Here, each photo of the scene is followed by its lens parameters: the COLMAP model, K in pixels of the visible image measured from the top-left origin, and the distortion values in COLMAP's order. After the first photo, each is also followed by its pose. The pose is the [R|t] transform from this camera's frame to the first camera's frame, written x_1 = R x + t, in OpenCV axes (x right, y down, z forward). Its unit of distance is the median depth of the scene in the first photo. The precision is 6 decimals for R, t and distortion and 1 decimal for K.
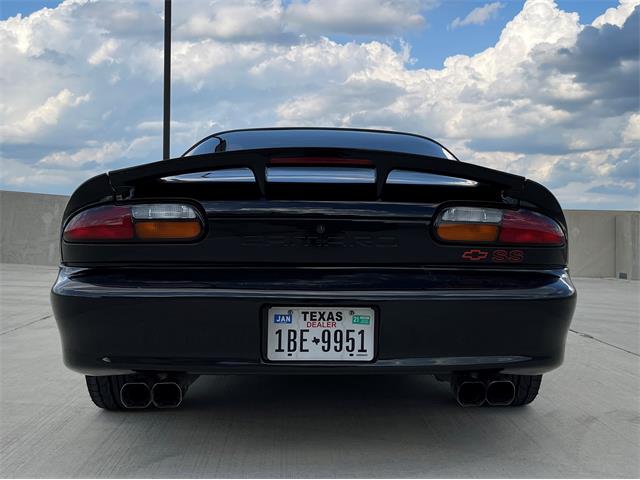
lens RADIAL K [[777.9, 0, 332.9], [0, 777.9, 239.3], [0, 0, 1]] dist [0.019415, -0.020646]
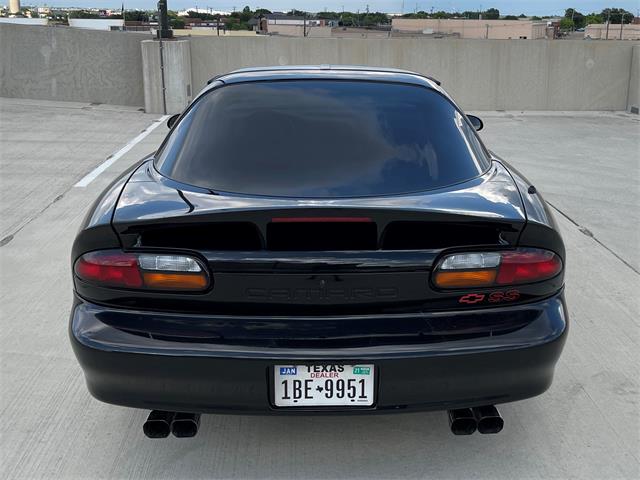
lens RADIAL K [[779.5, 0, 320.0], [0, 779.5, 240.0], [0, 0, 1]] dist [-0.002089, 0.021407]
pose [[0.999597, -0.008734, -0.026998, 0.009312], [0.015826, 0.961324, 0.274964, -0.348836], [0.023553, -0.275281, 0.961075, 0.020923]]
